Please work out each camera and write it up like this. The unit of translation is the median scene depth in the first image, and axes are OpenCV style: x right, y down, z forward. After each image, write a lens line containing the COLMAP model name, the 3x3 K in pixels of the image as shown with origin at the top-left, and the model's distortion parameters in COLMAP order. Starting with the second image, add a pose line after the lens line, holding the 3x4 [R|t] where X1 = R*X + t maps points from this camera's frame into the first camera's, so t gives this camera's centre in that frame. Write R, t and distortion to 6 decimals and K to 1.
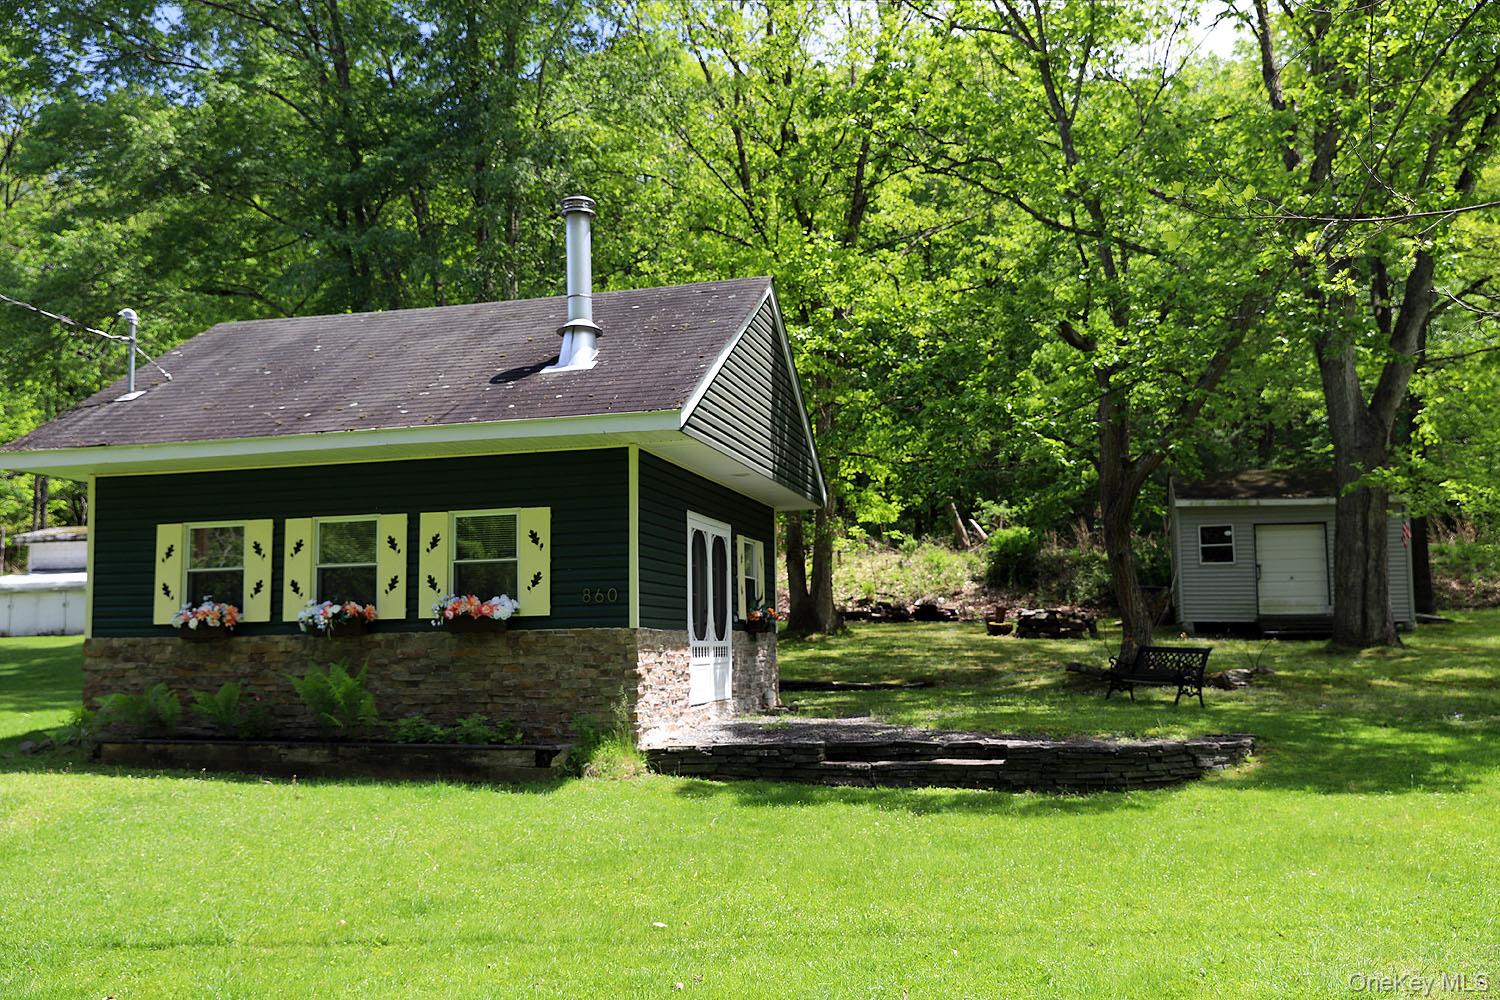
lens RADIAL K [[1383.4, 0, 751.9], [0, 1383.4, 498.5], [0, 0, 1]] dist [-0.015896, 0.000000]
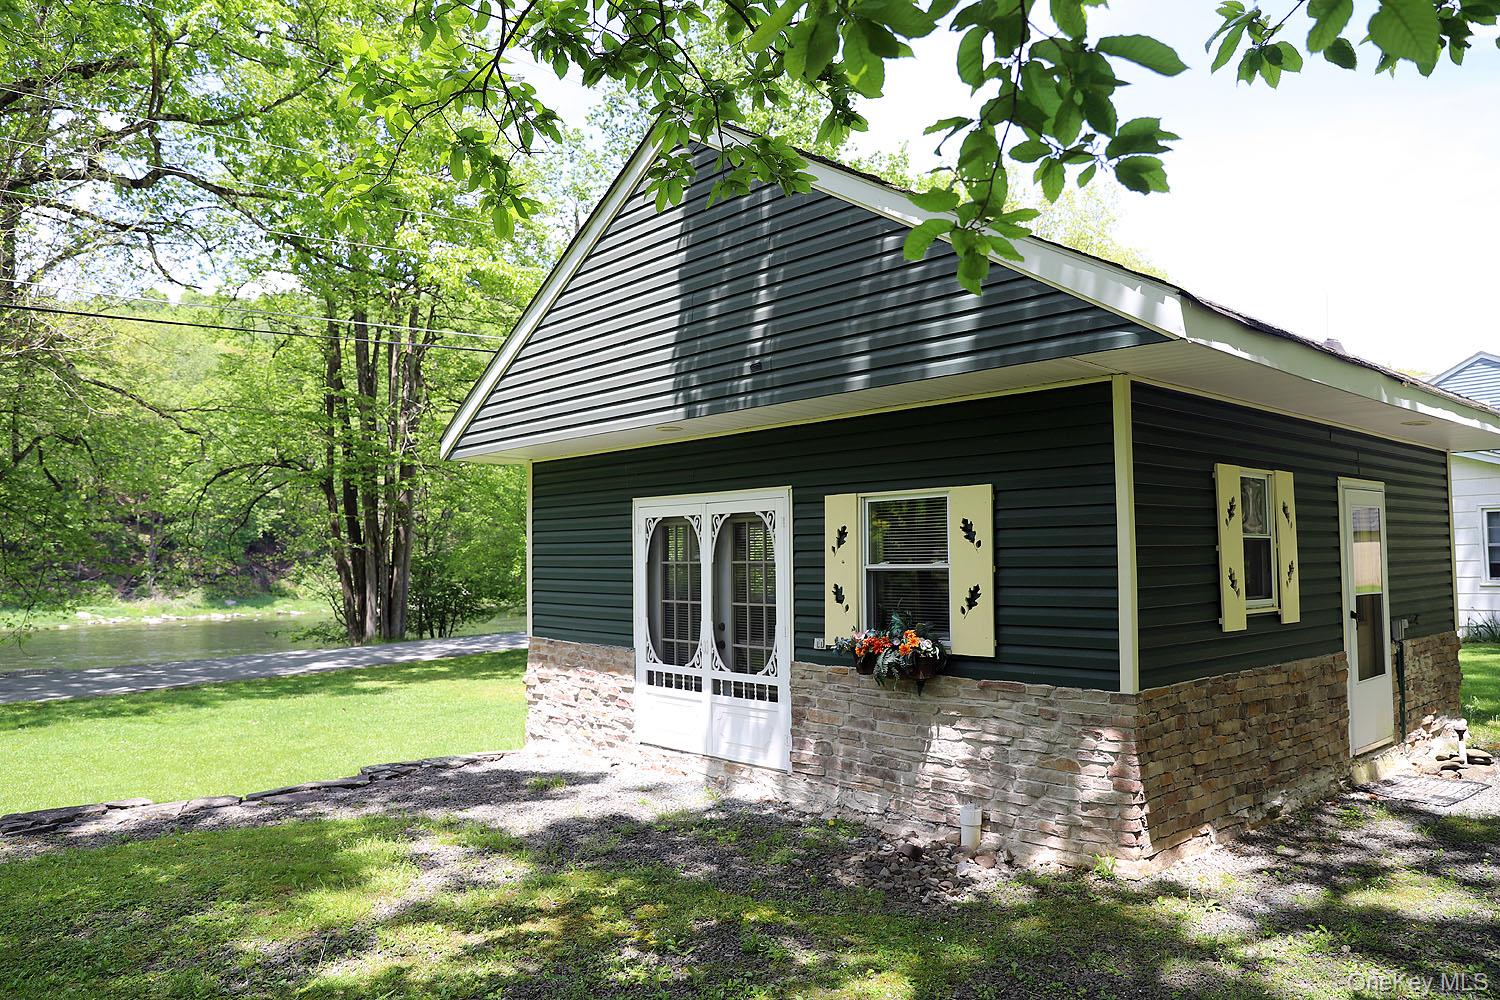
lens RADIAL K [[1029.1, 0, 757.7], [0, 1029.1, 496.7], [0, 0, 1]] dist [-0.104894, 0.083260]
pose [[-0.556398, -0.038022, -0.830045, 0.443265], [0.100762, 0.988493, -0.112823, 0.088596], [0.824784, -0.146412, -0.546164, 1.497849]]
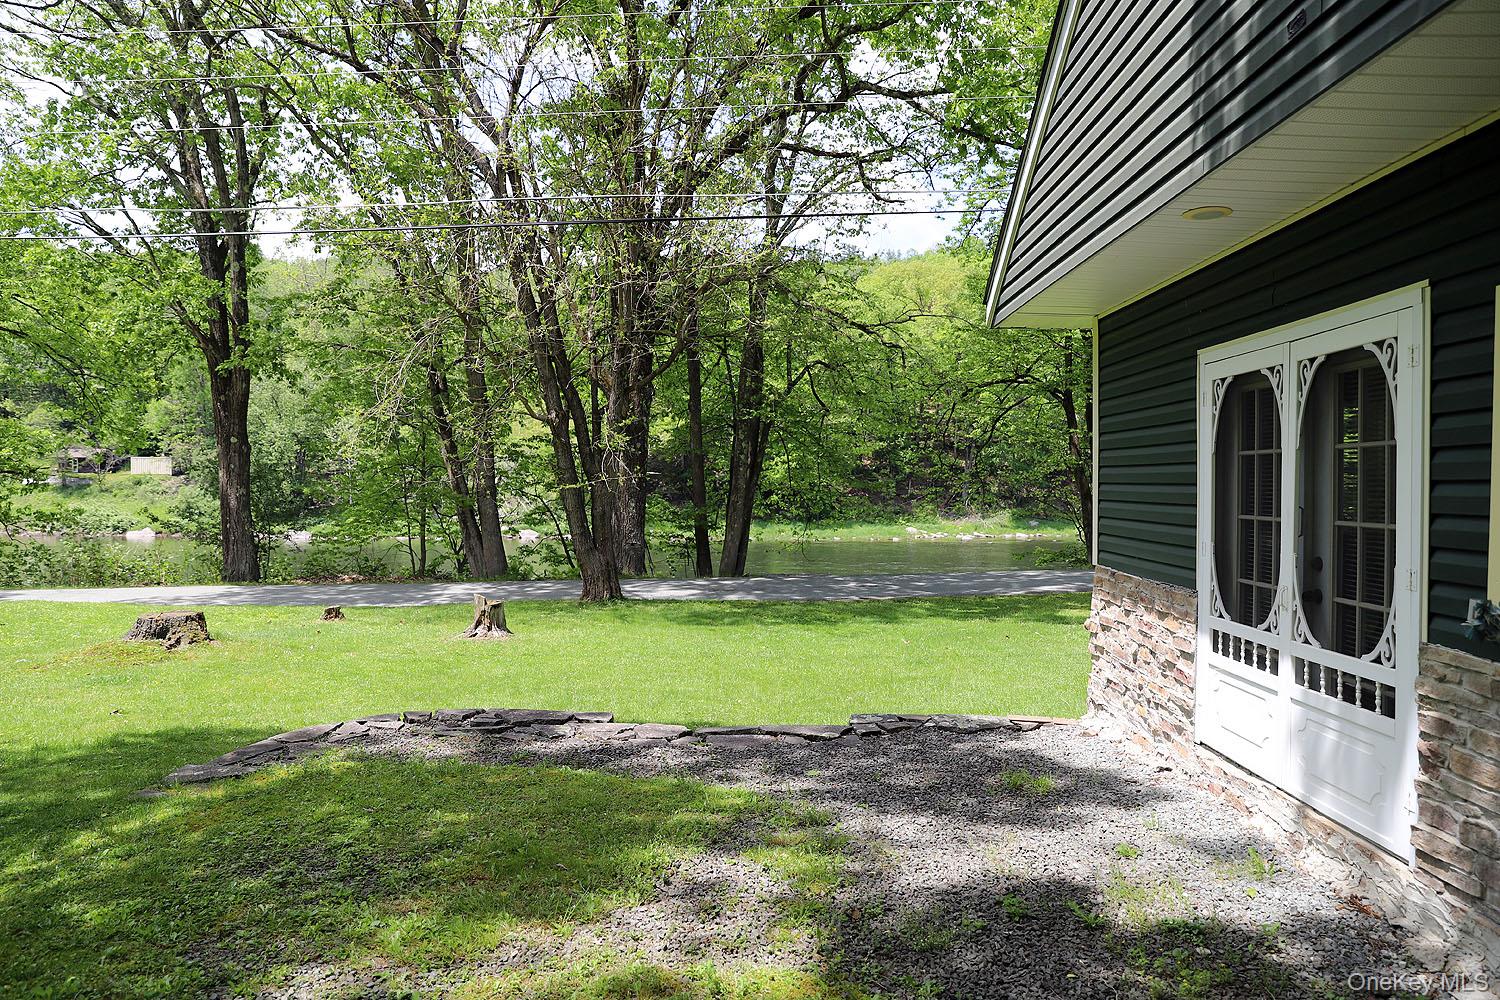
lens RADIAL K [[1029.1, 0, 744.4], [0, 1029.1, 500.6], [0, 0, 1]] dist [-0.104894, 0.083260]
pose [[-0.978861, 0.008964, -0.204329, 0.203846], [0.027435, 0.995765, -0.087742, 0.096594], [0.202677, -0.091493, -0.974962, 1.422280]]
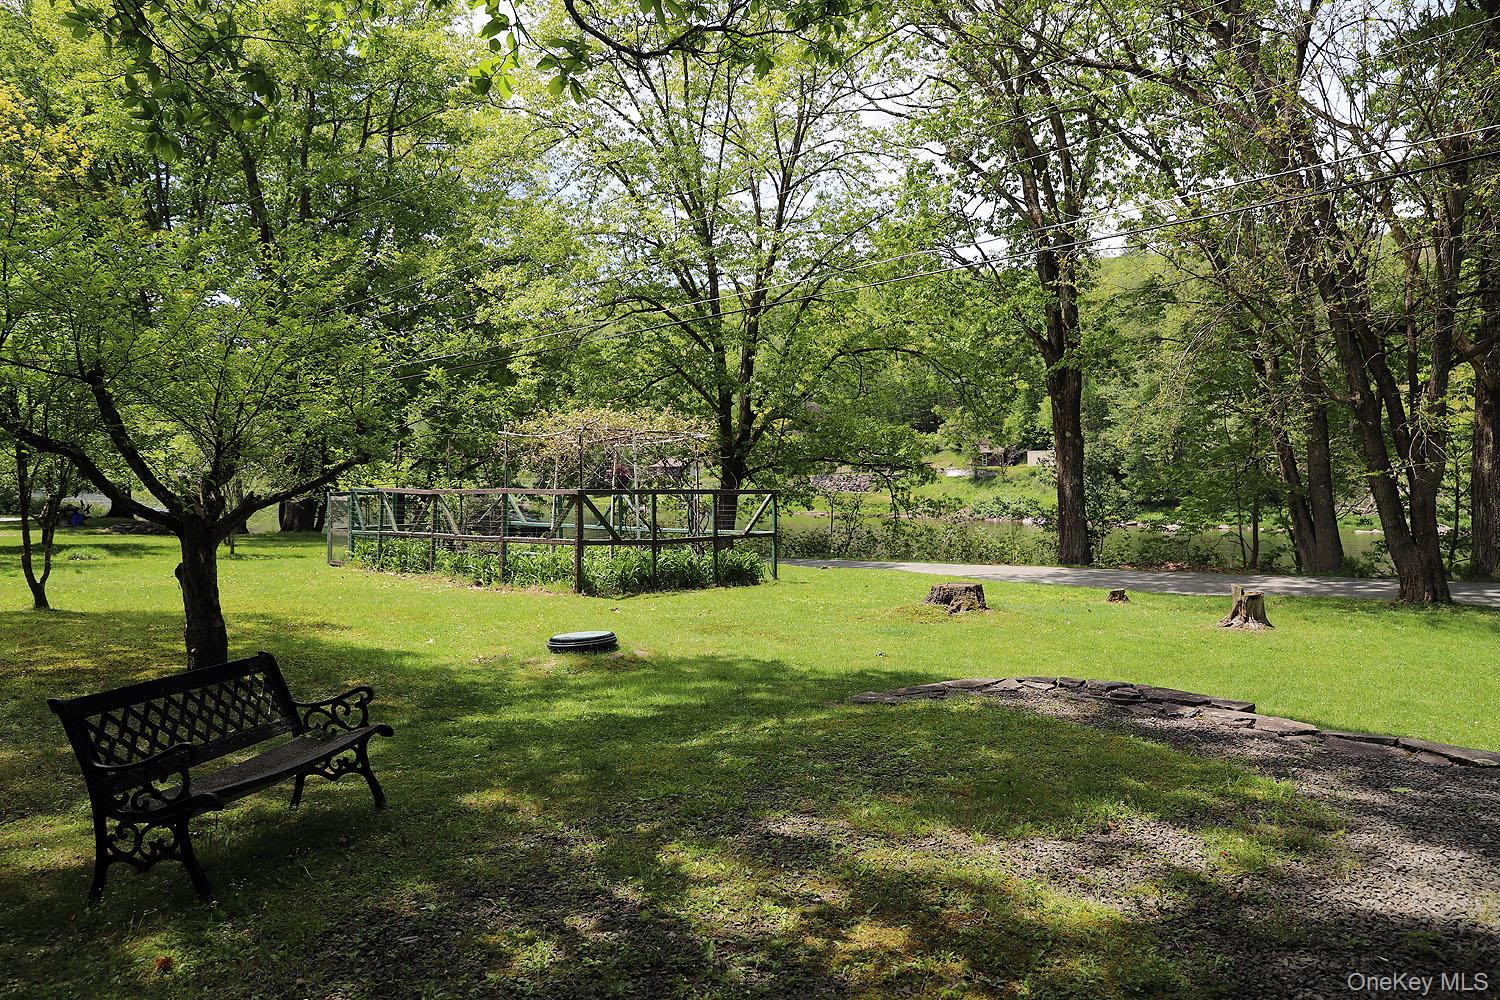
lens RADIAL K [[1029.1, 0, 743.2], [0, 1029.1, 500.2], [0, 0, 1]] dist [-0.104894, 0.083260]
pose [[-0.810009, 0.004046, 0.586403, 0.070330], [-0.045574, 0.996518, -0.069828, 0.101527], [-0.584643, -0.083286, -0.807004, 1.460805]]
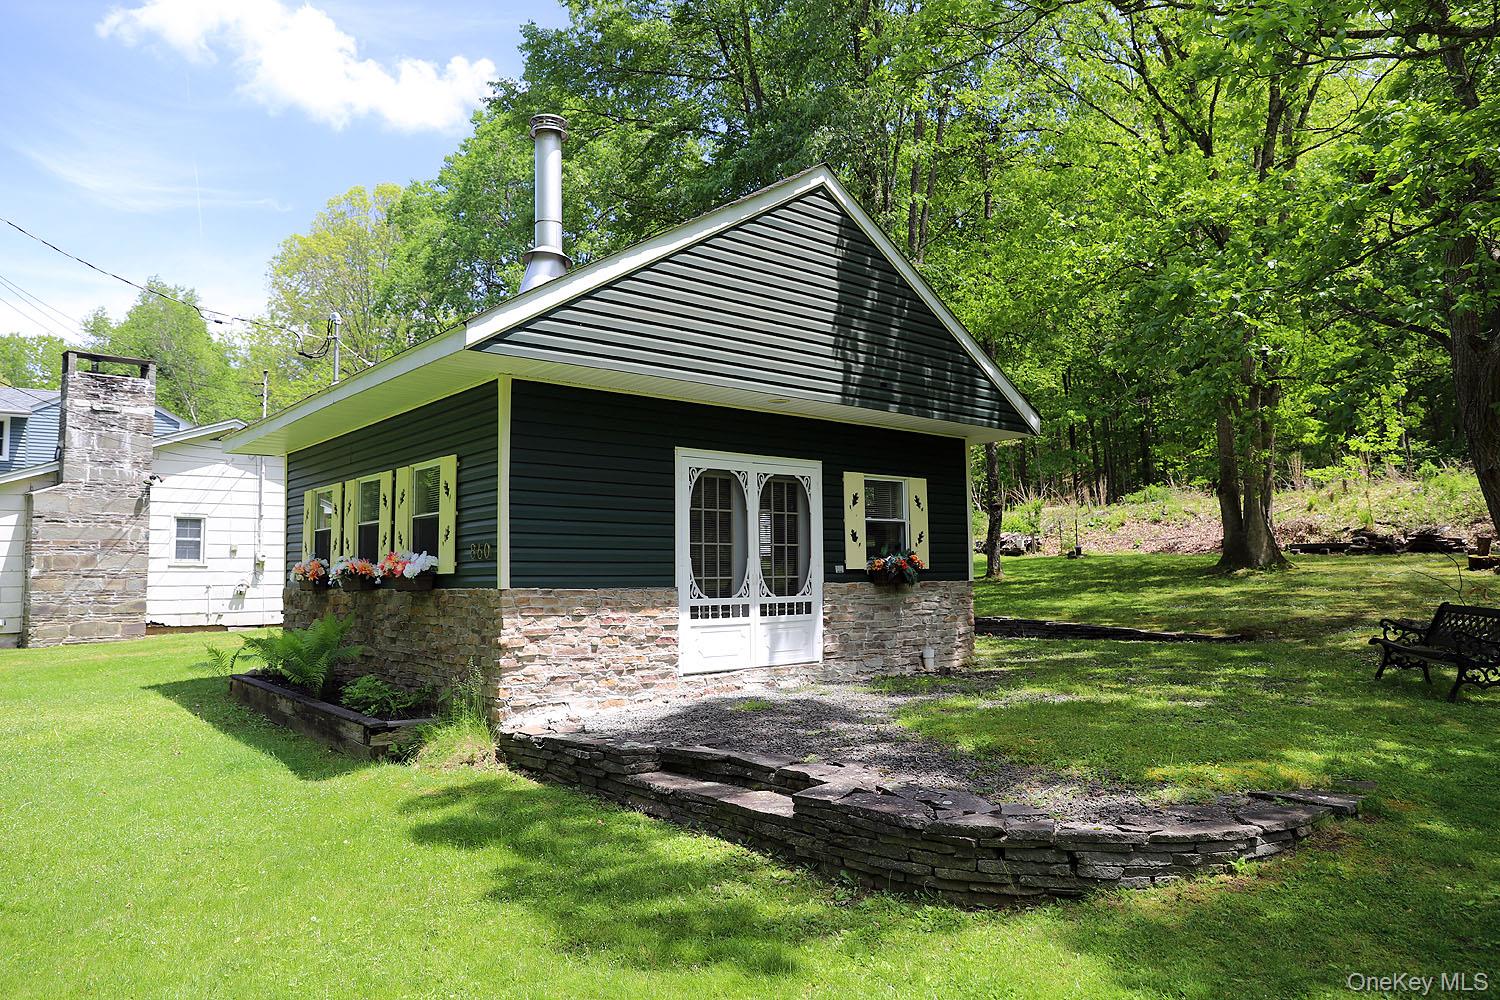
lens RADIAL K [[1029.1, 0, 745.8], [0, 1029.1, 489.4], [0, 0, 1]] dist [-0.104894, 0.083260]
pose [[0.819709, -0.044472, -0.571051, 0.381162], [0.061705, 0.998035, 0.010849, 0.032613], [0.569446, -0.044130, 0.820843, 0.539052]]
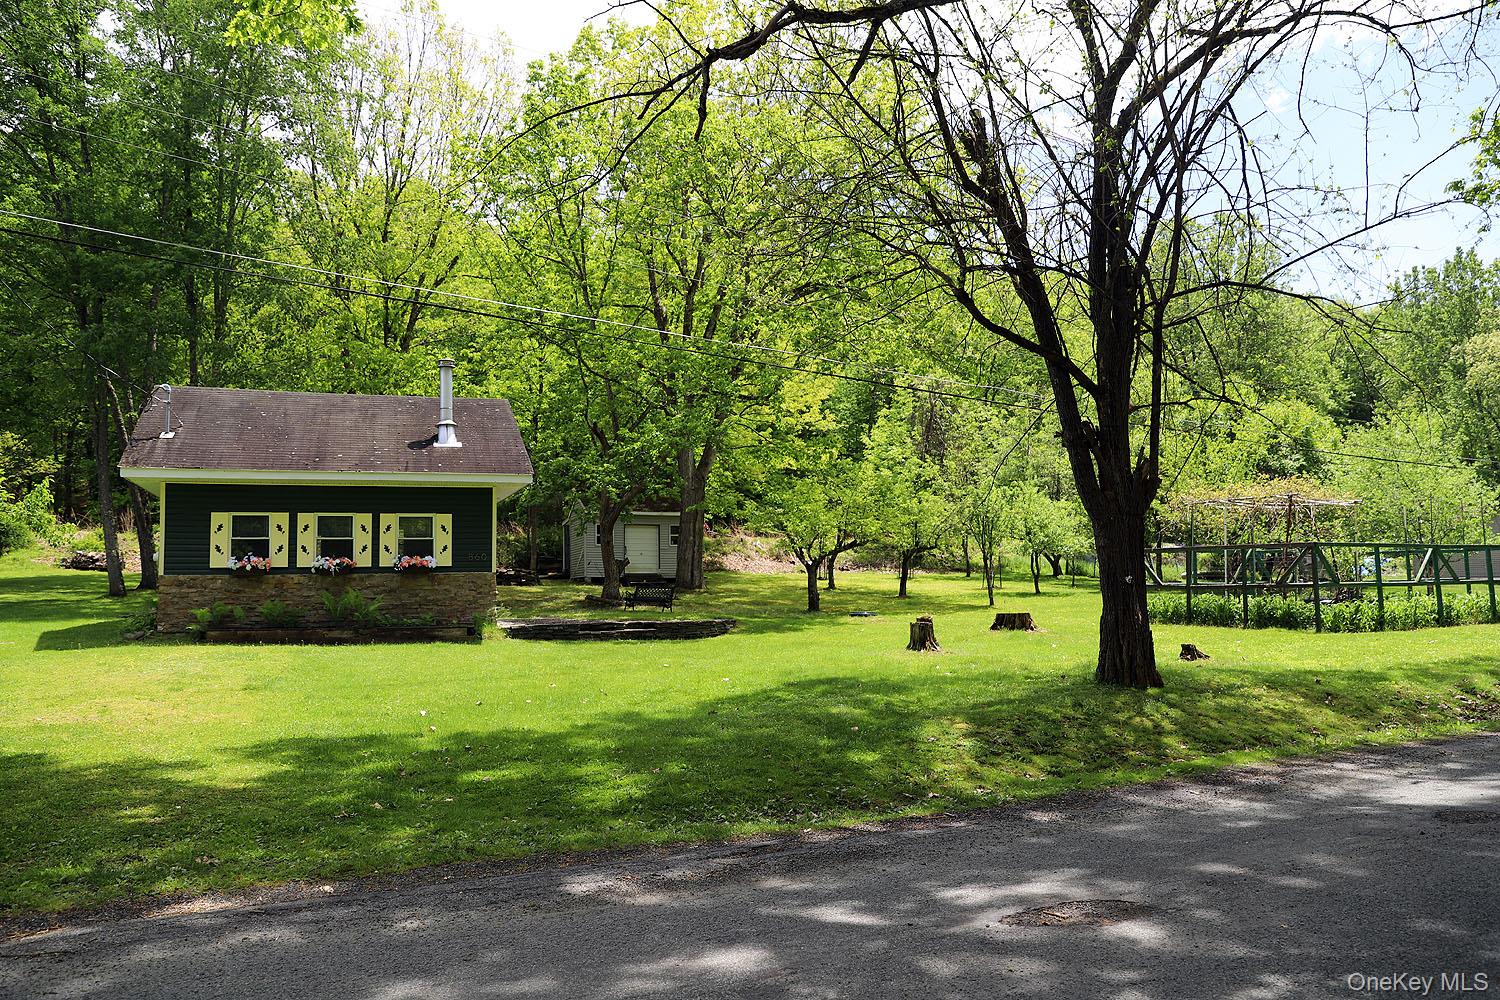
lens RADIAL K [[1029.1, 0, 748.1], [0, 1029.1, 498.0], [0, 0, 1]] dist [-0.104894, 0.083260]
pose [[0.819399, 0.050494, 0.570995, -0.638357], [-0.054733, 0.998453, -0.009751, -0.026464], [-0.570605, -0.023262, 0.820895, -0.498395]]
